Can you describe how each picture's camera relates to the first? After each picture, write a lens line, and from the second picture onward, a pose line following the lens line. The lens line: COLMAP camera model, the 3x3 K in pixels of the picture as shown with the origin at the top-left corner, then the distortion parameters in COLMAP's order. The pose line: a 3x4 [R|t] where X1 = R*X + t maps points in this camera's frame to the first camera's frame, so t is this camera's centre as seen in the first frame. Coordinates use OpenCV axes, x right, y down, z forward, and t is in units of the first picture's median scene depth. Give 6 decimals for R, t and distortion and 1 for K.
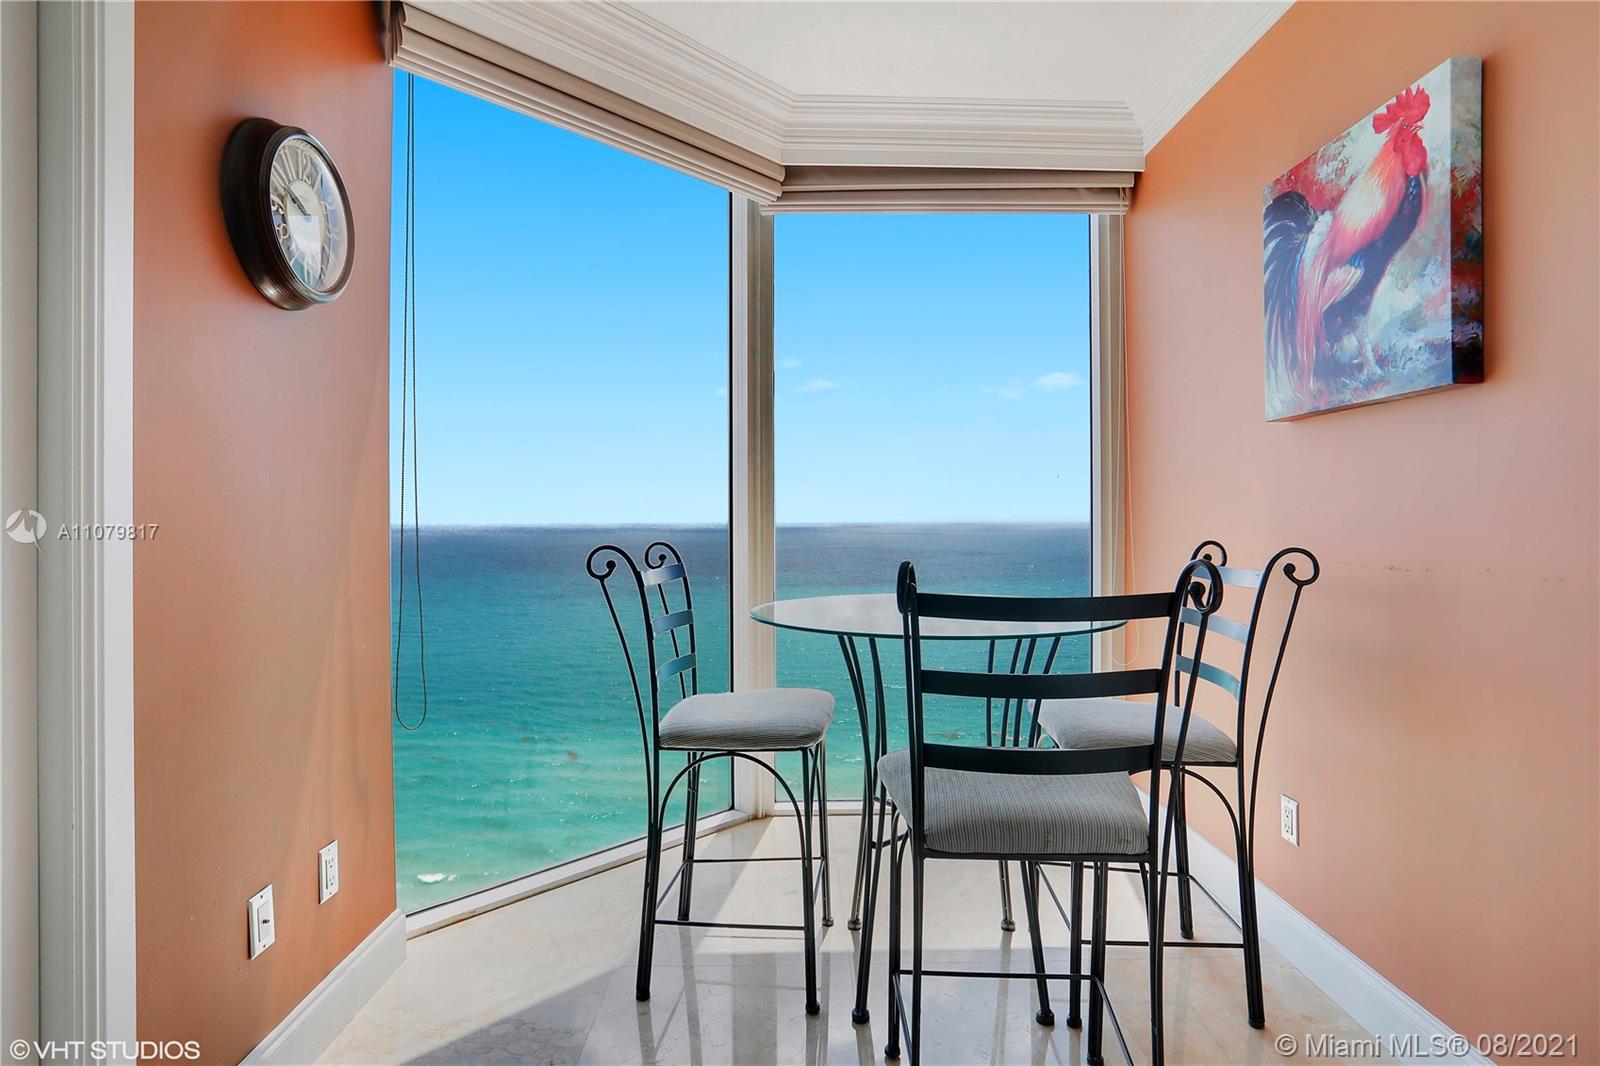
lens RADIAL K [[787.2, 0, 804.1], [0, 787.2, 522.7], [0, 0, 1]] dist [-0.021025, -0.000170]
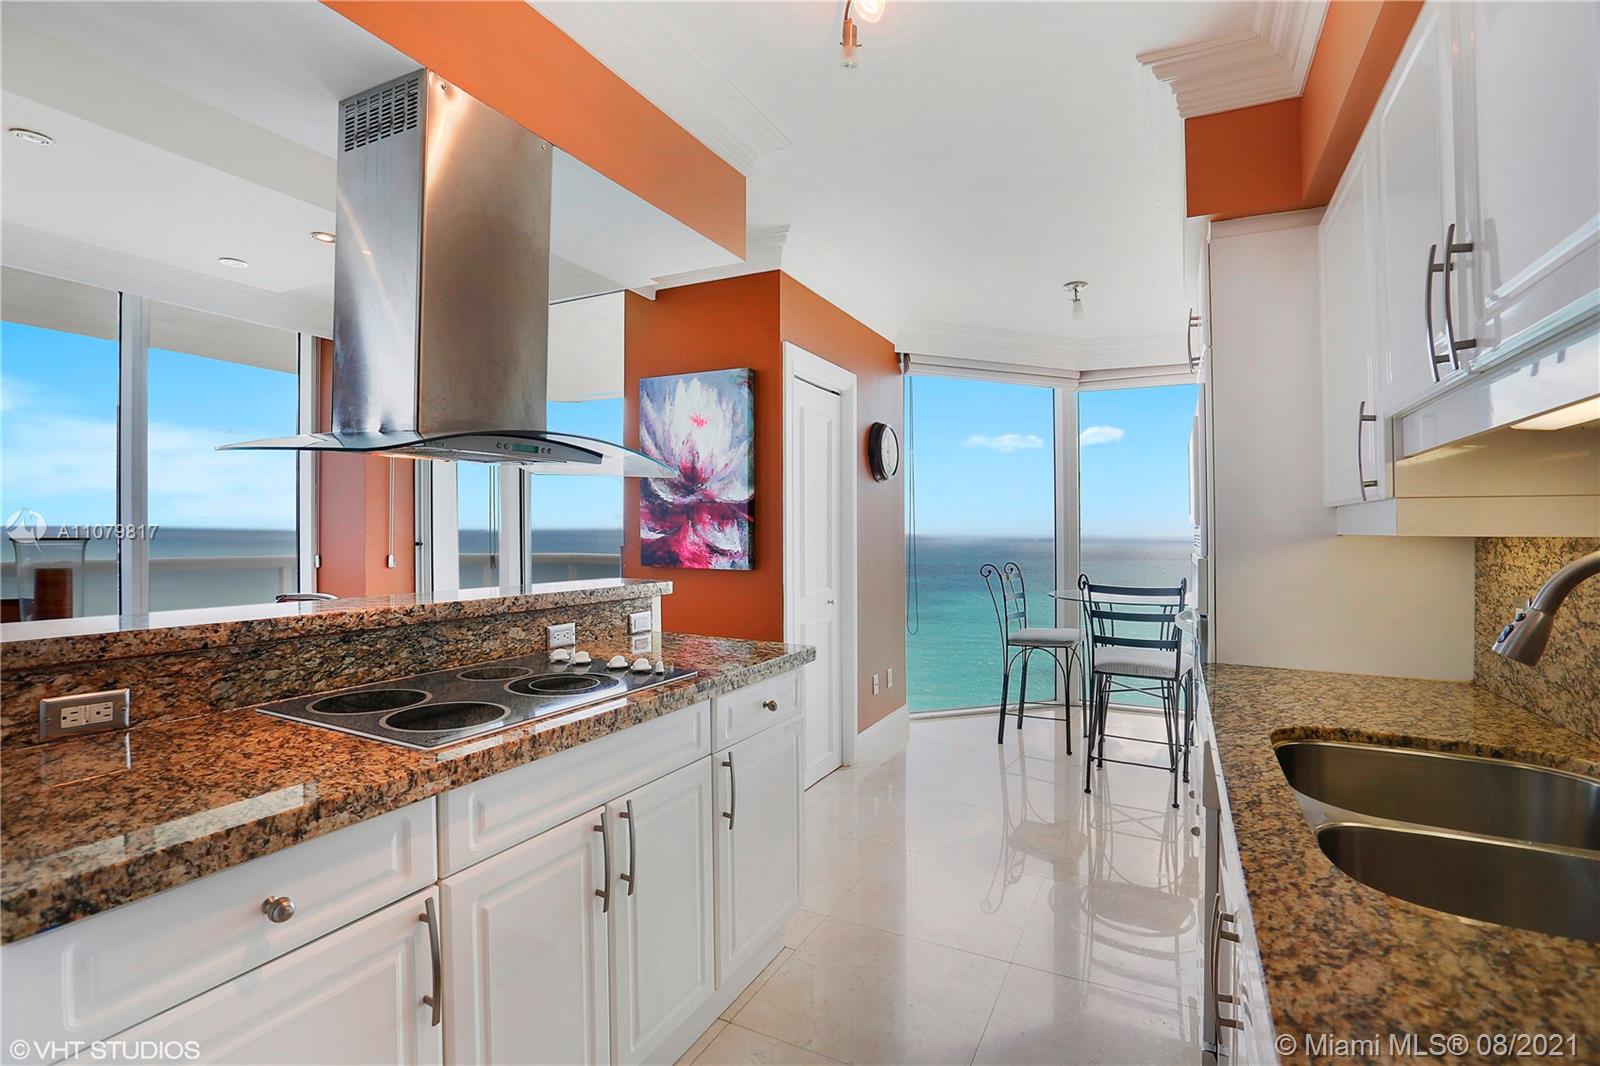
lens RADIAL K [[730.8, 0, 799.8], [0, 730.8, 524.8], [0, 0, 1]] dist [-0.013815, 0.000001]
pose [[0.886876, 0.004296, -0.461988, 0.304966], [-0.006914, 0.999968, -0.003975, -0.085825], [0.461956, 0.006719, 0.886877, -1.405968]]
